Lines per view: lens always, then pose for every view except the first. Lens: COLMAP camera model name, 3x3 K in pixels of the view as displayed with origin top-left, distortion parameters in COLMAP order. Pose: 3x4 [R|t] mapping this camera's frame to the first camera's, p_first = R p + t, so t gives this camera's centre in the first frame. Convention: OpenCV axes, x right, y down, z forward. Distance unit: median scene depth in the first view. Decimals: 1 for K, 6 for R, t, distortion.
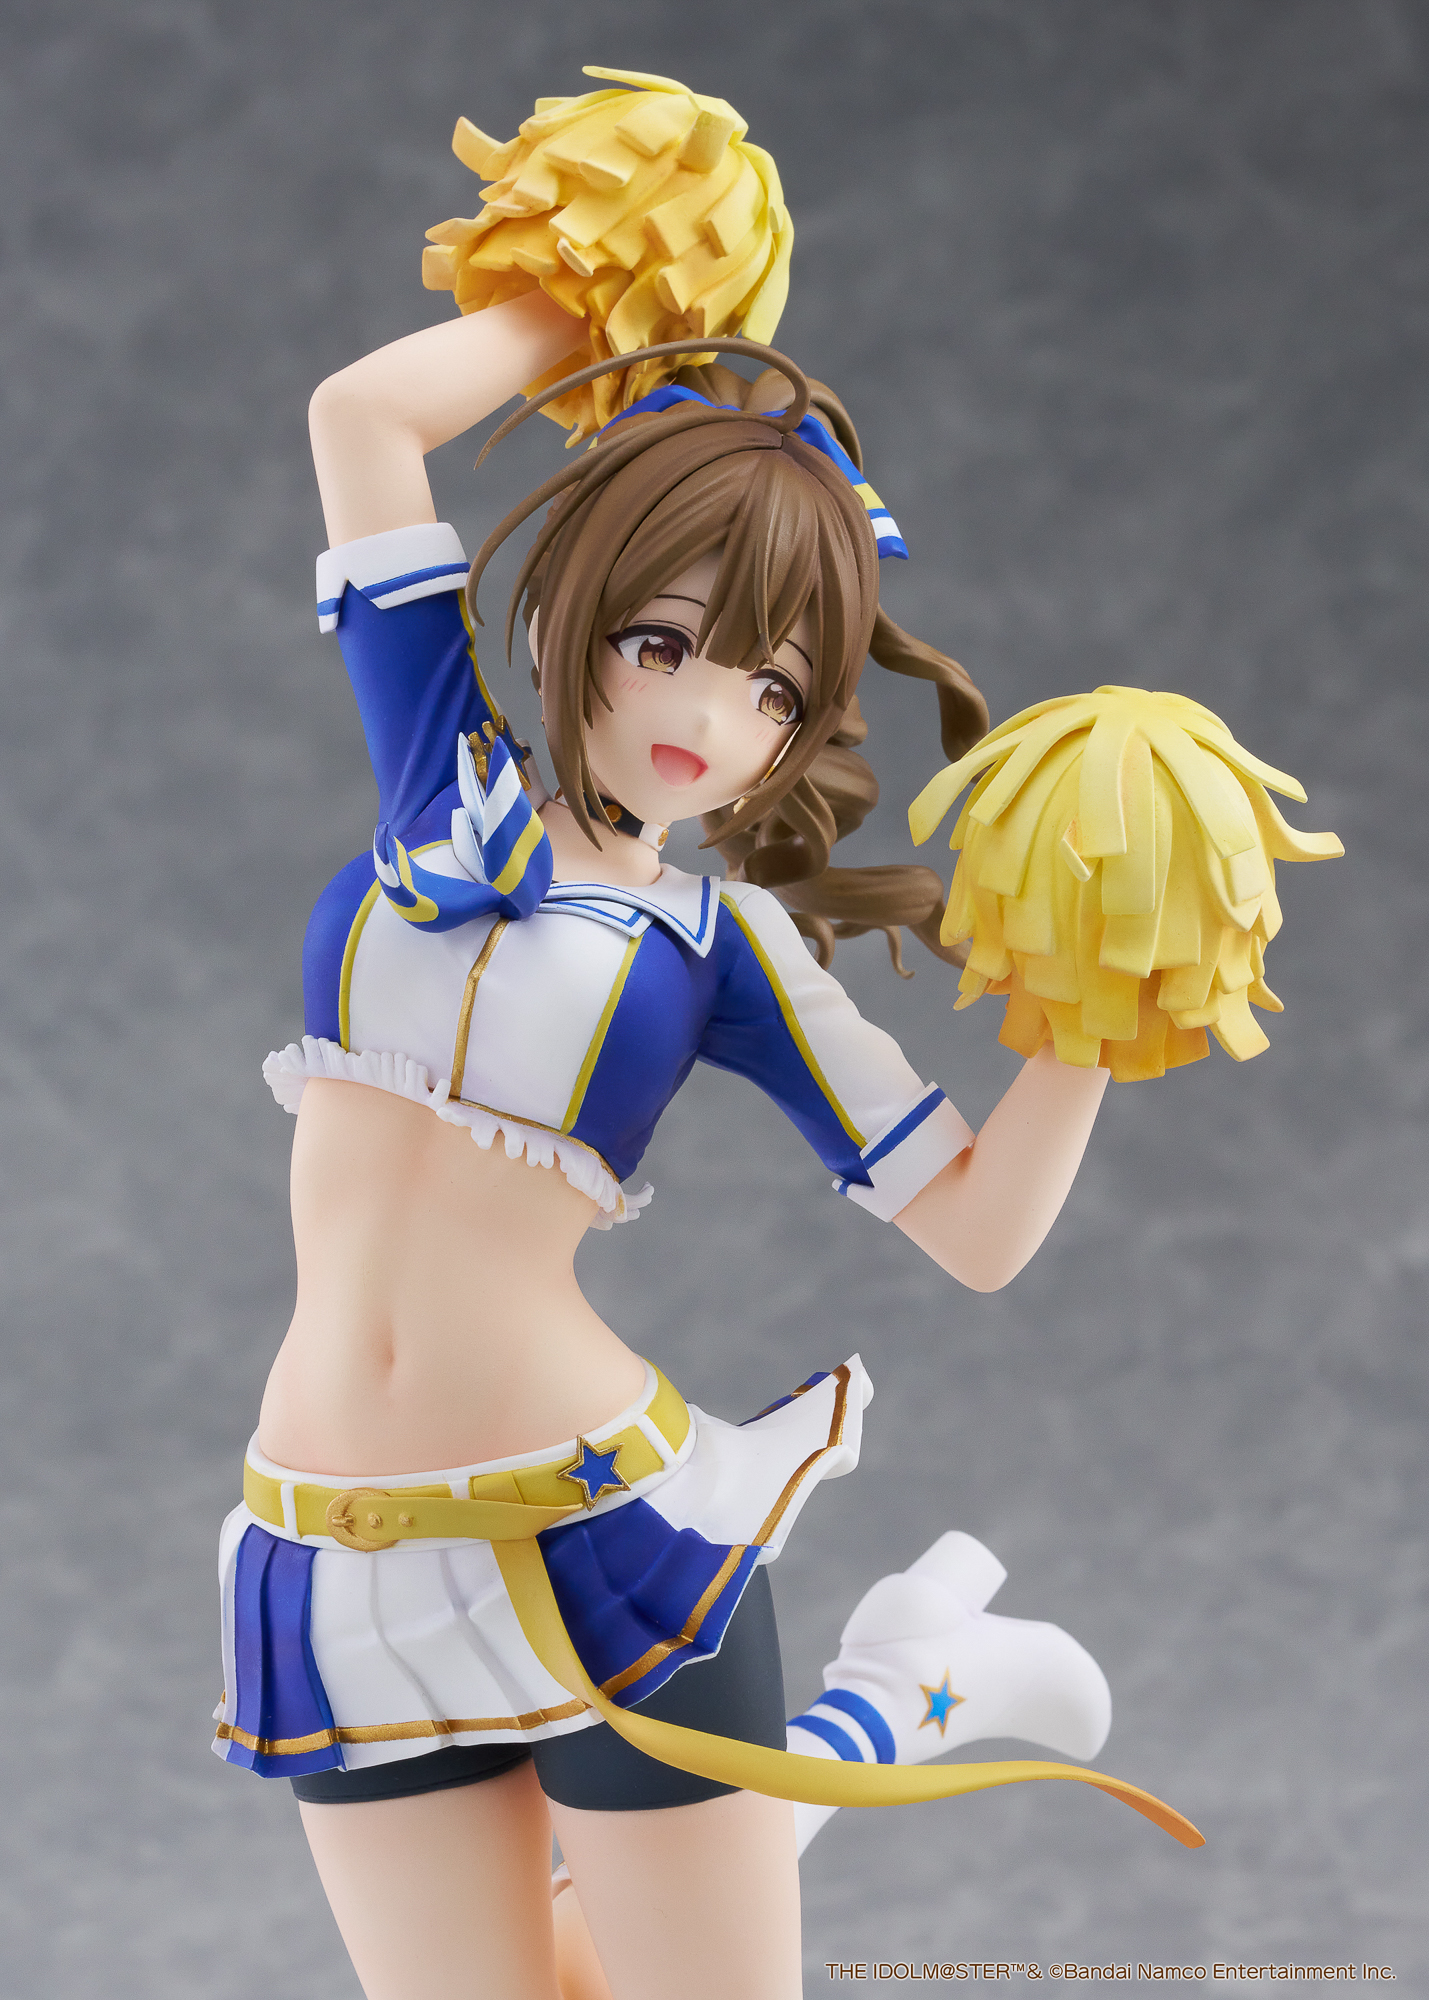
lens RADIAL K [[9930.8, 0, 714.5], [0, 9930.8, 1000.0], [0, 0, 1]] dist [-0.181673, -0.567402]
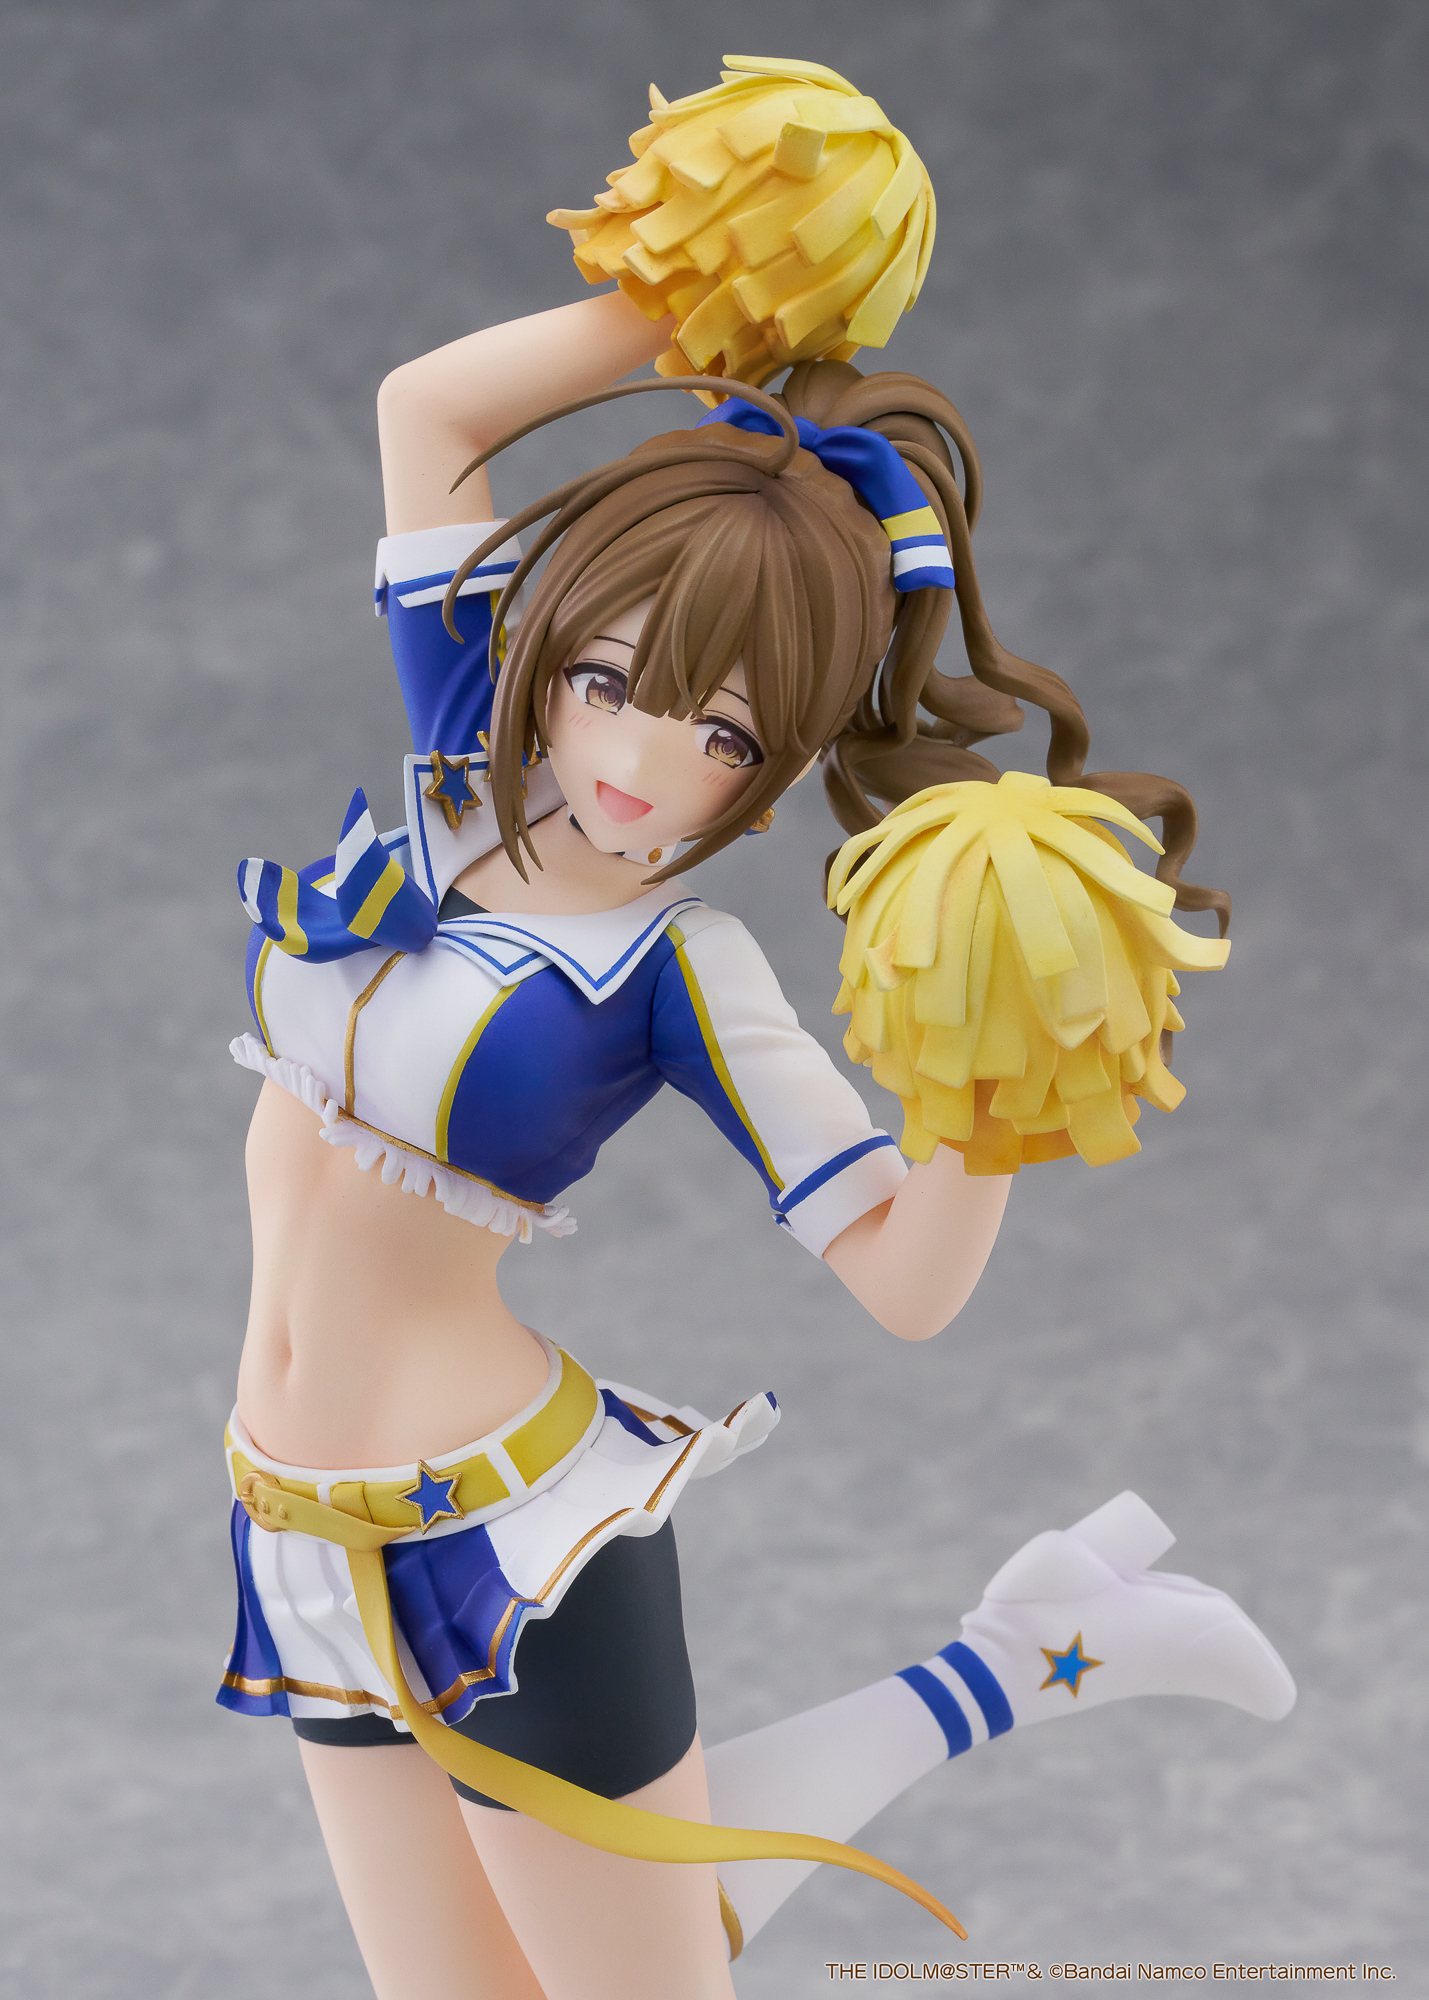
lens RADIAL K [[9930.8, 0, 714.5], [0, 9930.8, 1000.0], [0, 0, 1]] dist [-0.181673, -0.567402]
pose [[0.905470, 0.119518, -0.407233, 0.418705], [-0.054038, 0.984186, 0.168693, -0.174760], [0.420955, -0.130740, 0.897610, 0.094605]]
